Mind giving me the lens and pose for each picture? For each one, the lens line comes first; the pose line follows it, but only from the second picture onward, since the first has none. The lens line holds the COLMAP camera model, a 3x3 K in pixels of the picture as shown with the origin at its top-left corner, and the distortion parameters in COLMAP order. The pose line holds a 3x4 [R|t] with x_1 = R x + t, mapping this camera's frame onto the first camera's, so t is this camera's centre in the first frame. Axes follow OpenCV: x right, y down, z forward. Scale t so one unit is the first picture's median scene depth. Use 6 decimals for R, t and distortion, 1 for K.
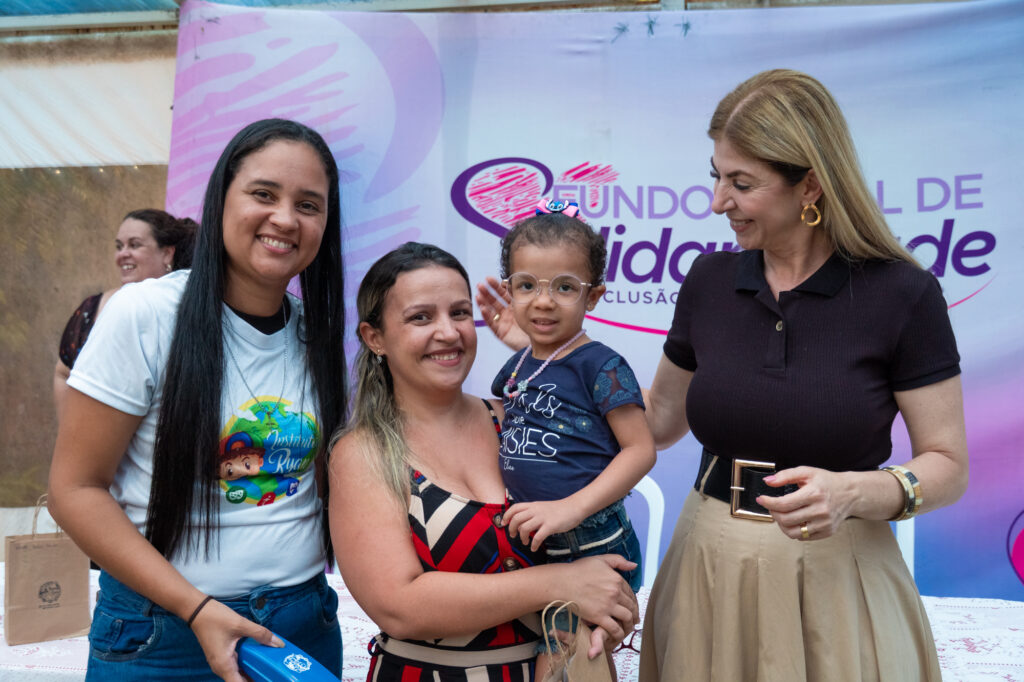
lens RADIAL K [[1226.7, 0, 524.5], [0, 1226.7, 338.8], [0, 0, 1]] dist [0.028937, -0.002880]
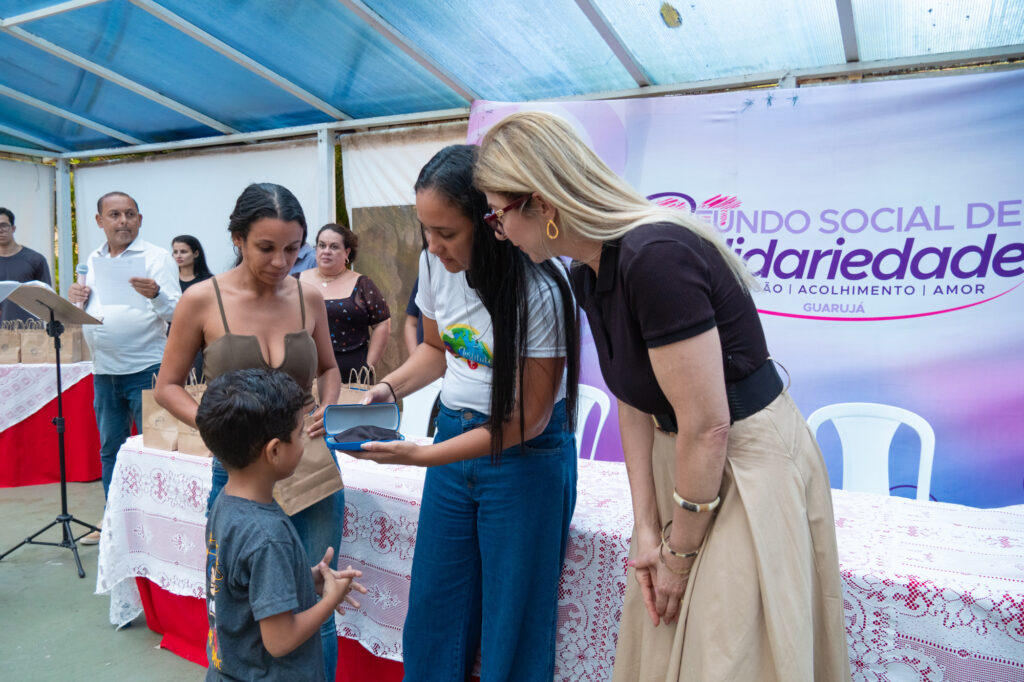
lens RADIAL K [[761.9, 0, 515.9], [0, 761.9, 344.9], [0, 0, 1]] dist [-0.023206, 0.003034]
pose [[0.951138, 0.049082, -0.304841, 0.101654], [-0.047824, 0.998788, 0.011597, 0.034787], [0.305041, 0.003548, 0.952333, 0.062586]]
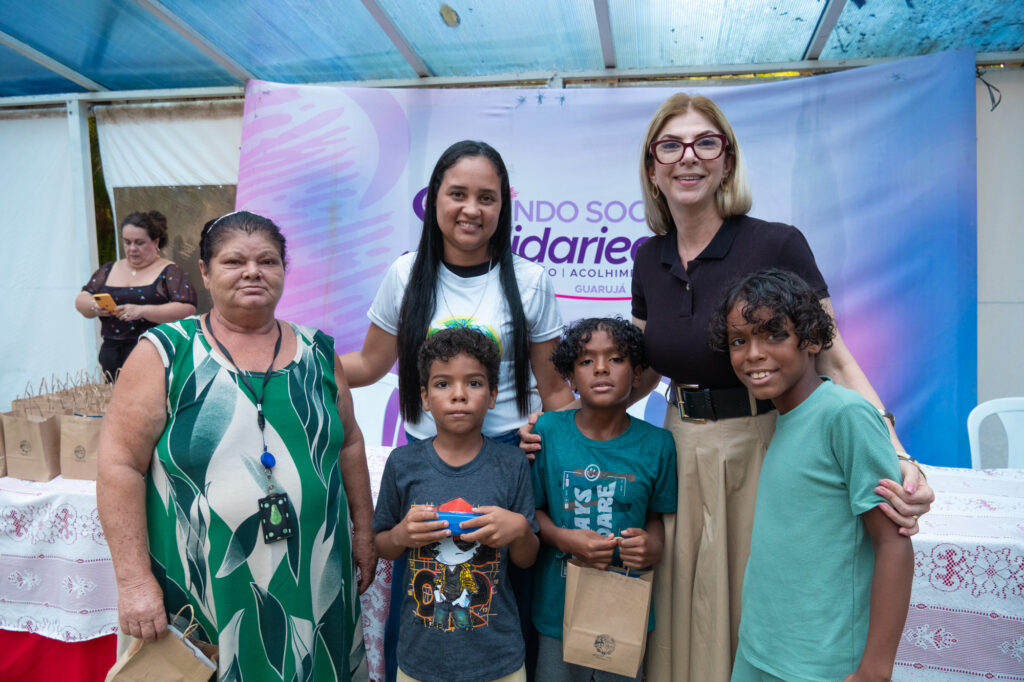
lens RADIAL K [[763.3, 0, 516.9], [0, 763.3, 342.6], [0, 0, 1]] dist [-0.020198, 0.001181]
pose [[0.999847, 0.015194, -0.008657, 0.083720], [-0.014726, 0.998548, 0.051821, 0.006698], [0.009432, -0.051685, 0.998619, 0.012221]]
